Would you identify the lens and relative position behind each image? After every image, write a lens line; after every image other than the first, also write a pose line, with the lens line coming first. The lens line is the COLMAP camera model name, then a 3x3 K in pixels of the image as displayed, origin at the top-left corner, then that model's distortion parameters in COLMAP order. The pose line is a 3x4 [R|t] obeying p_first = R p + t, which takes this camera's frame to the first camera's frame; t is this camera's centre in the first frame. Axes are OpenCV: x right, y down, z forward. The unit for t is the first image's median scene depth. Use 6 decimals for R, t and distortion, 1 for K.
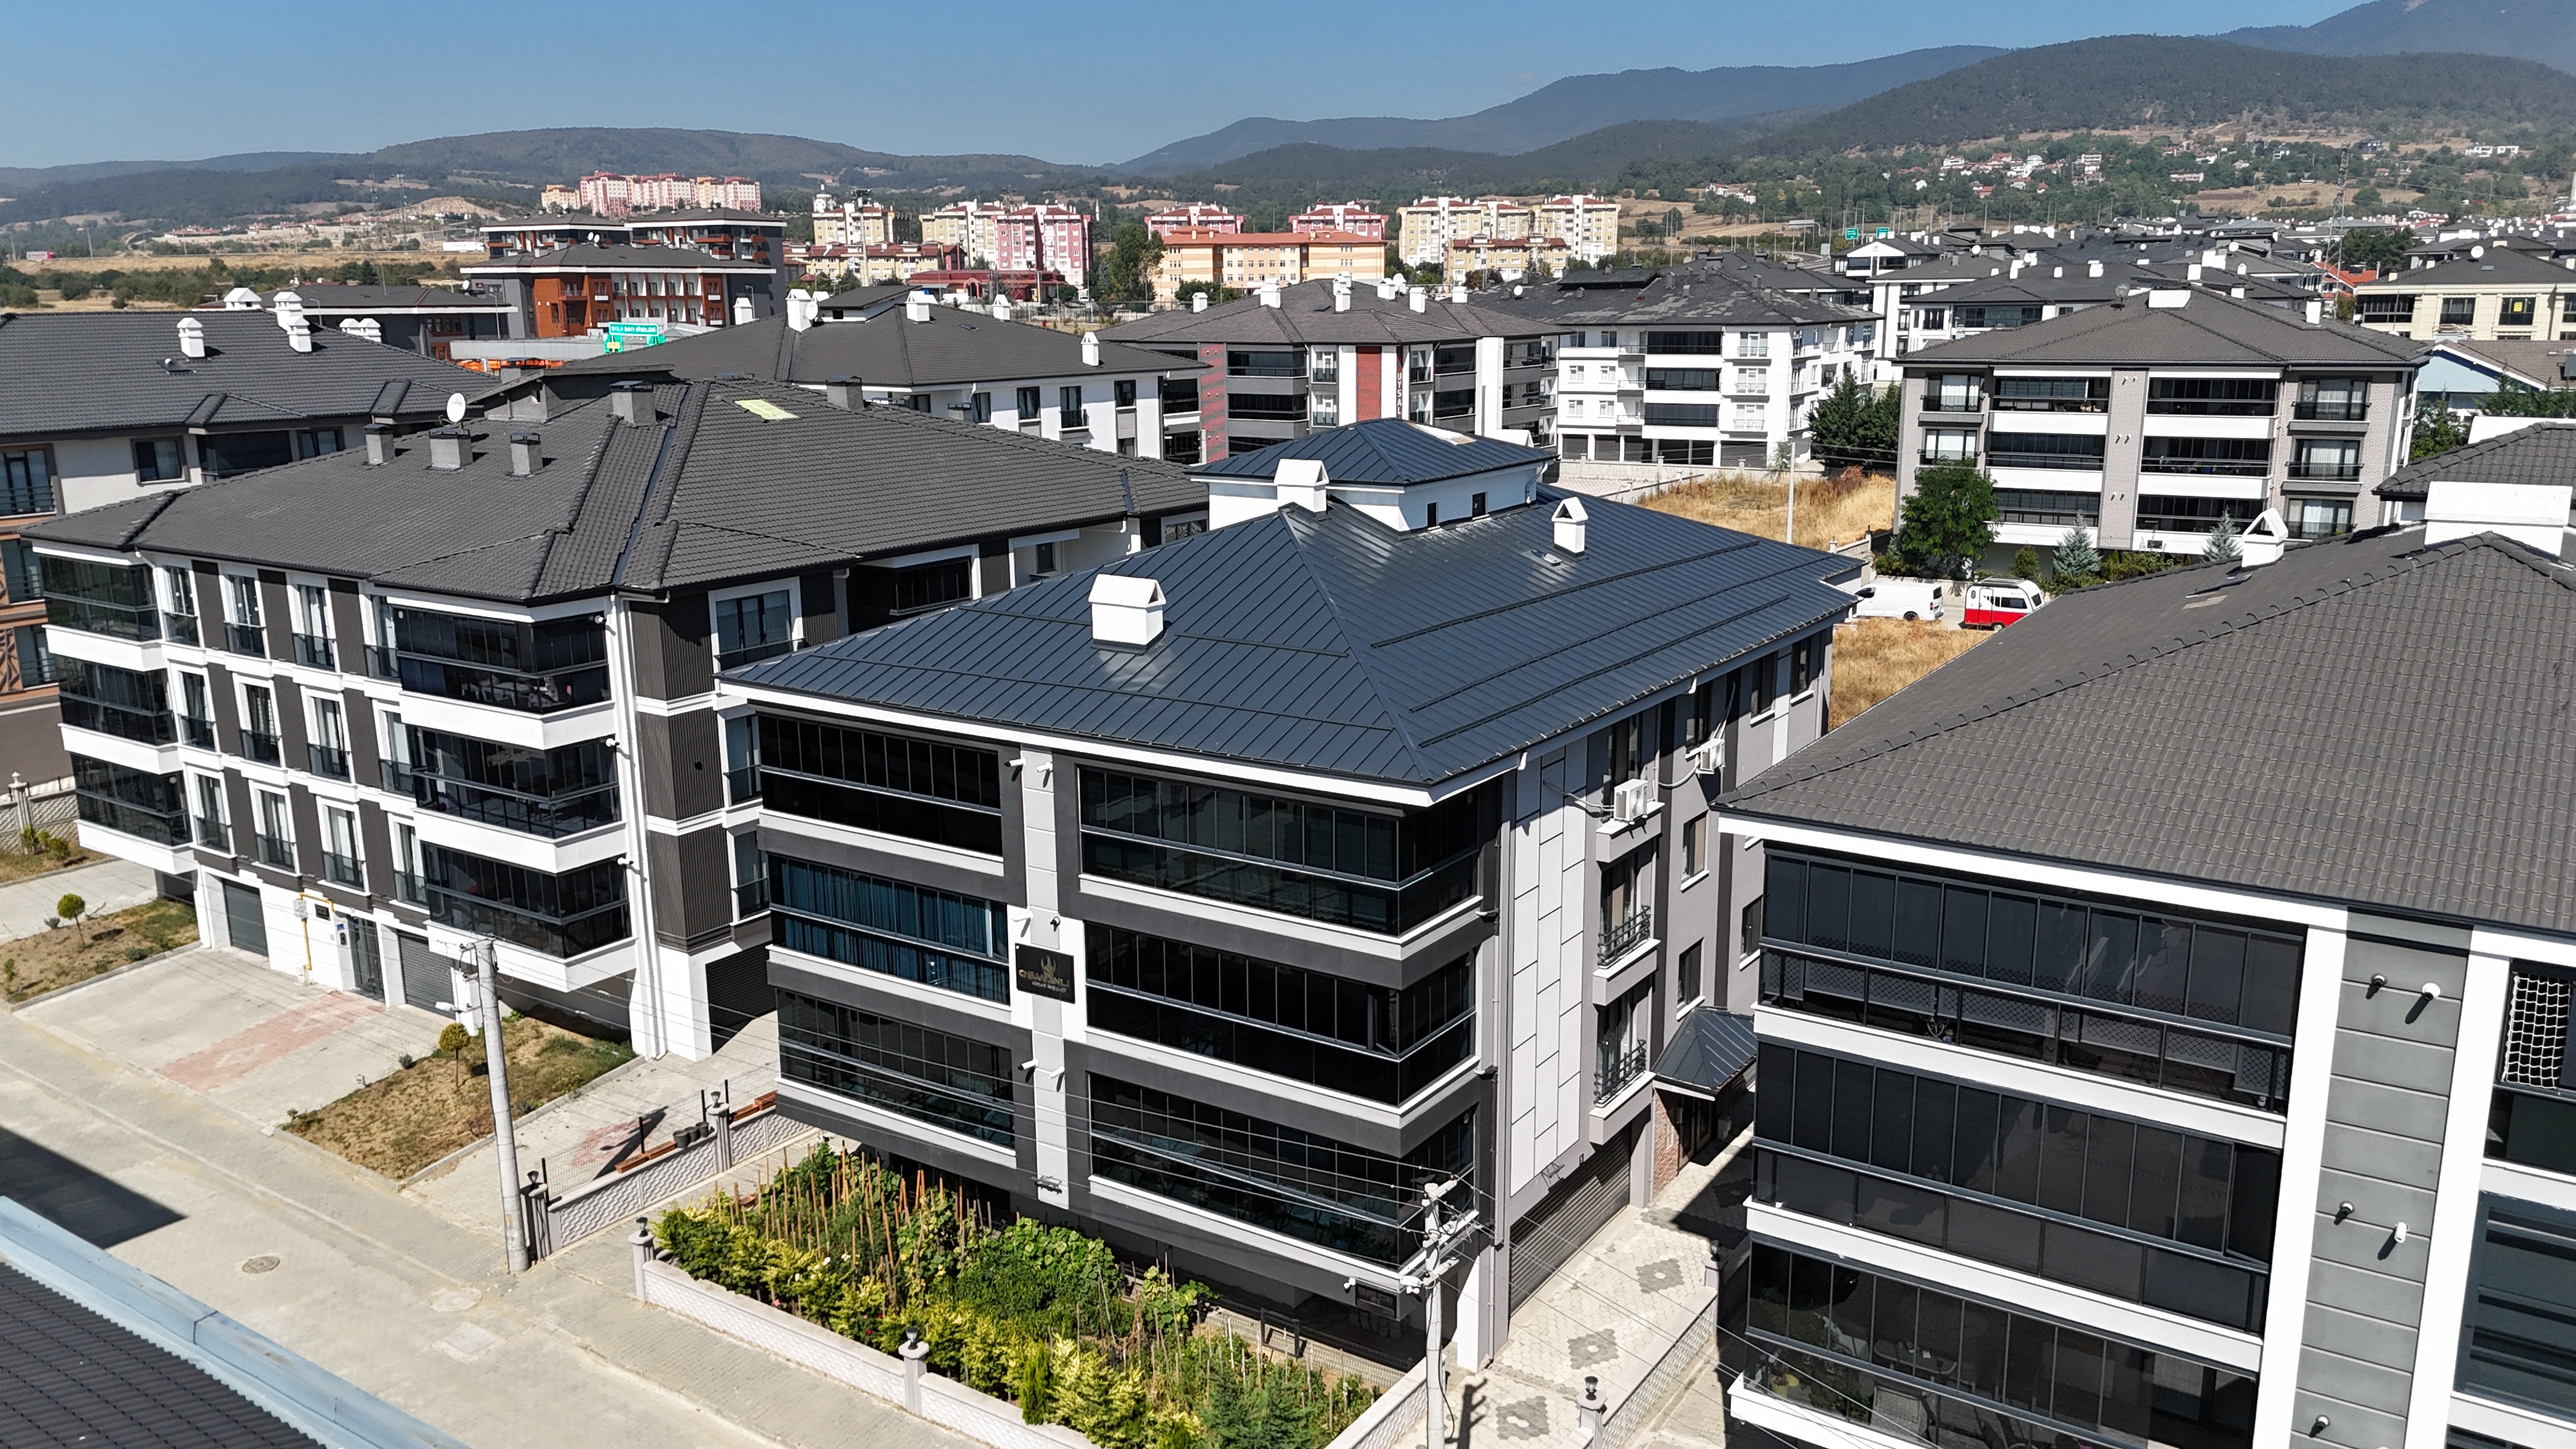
lens RADIAL K [[1890.2, 0, 1293.8], [0, 1890.2, 721.7], [0, 0, 1]] dist [0.072094, -0.068269]
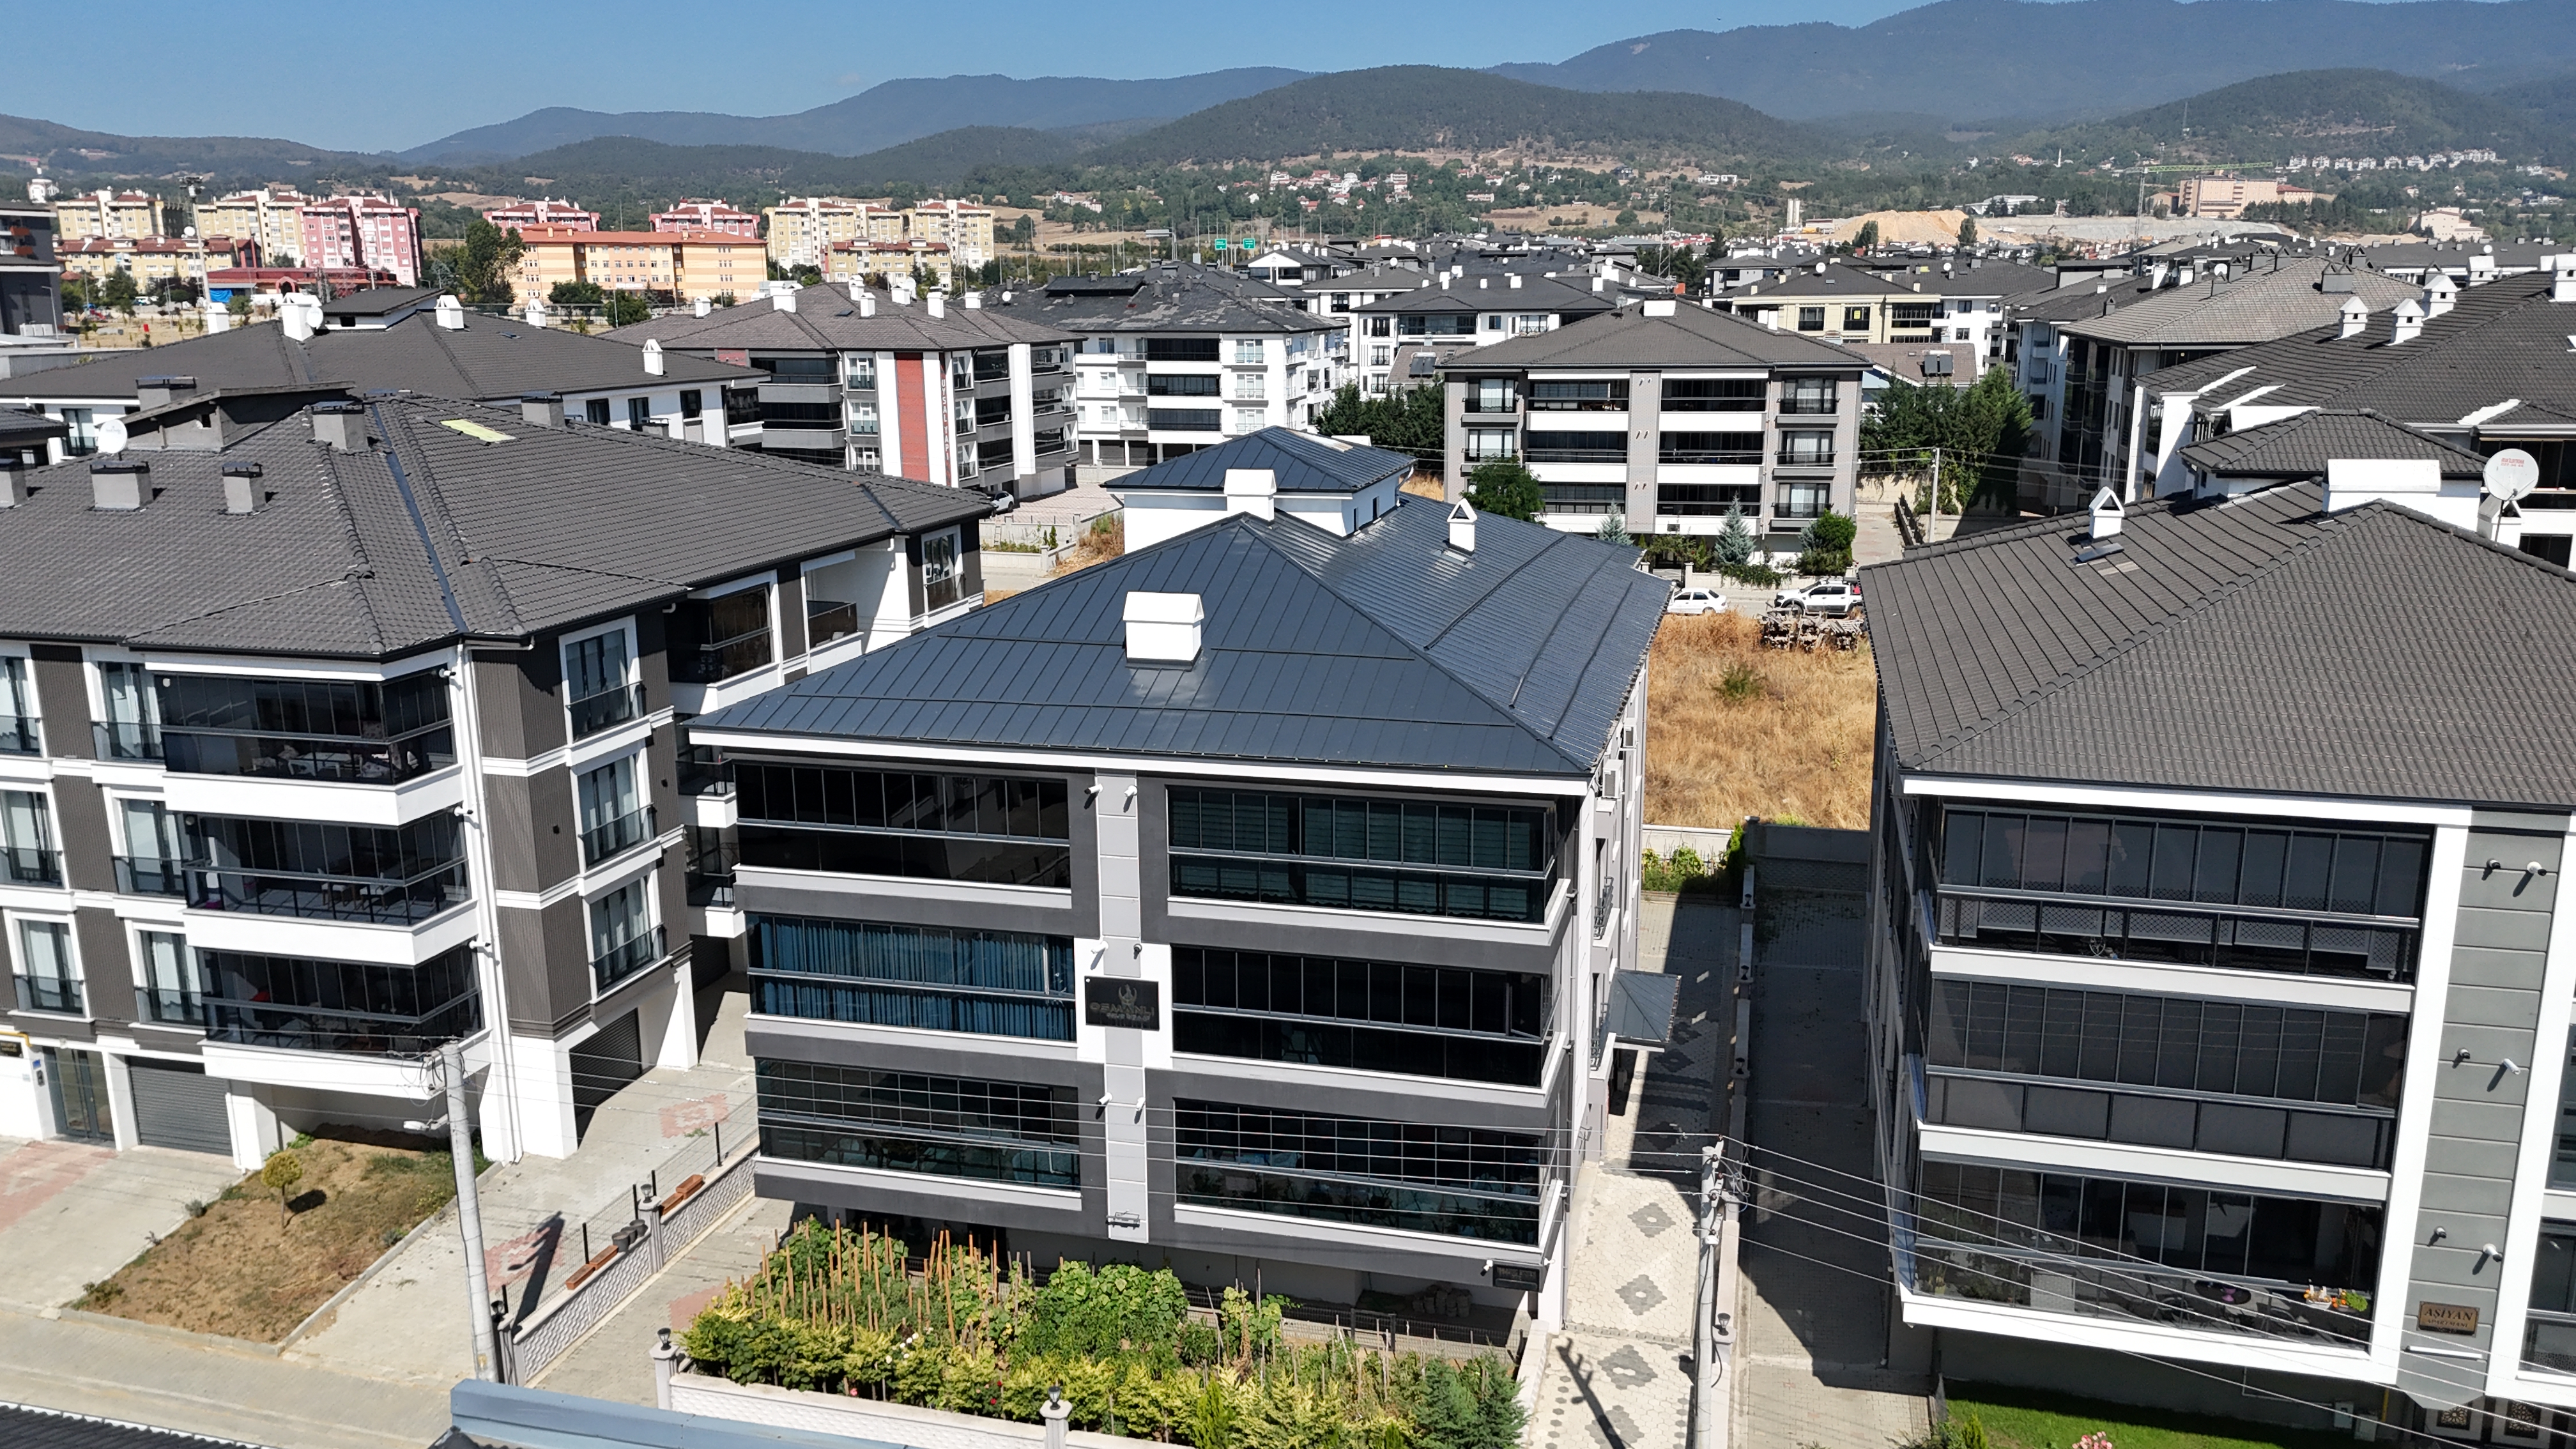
lens RADIAL K [[1890.2, 0, 1293.1], [0, 1890.2, 724.3], [0, 0, 1]] dist [0.072094, -0.068269]
pose [[0.945170, -0.070899, 0.318791, -0.238850], [0.071317, 0.997400, 0.010376, -0.009689], [-0.318698, 0.012928, 0.947768, 0.033471]]
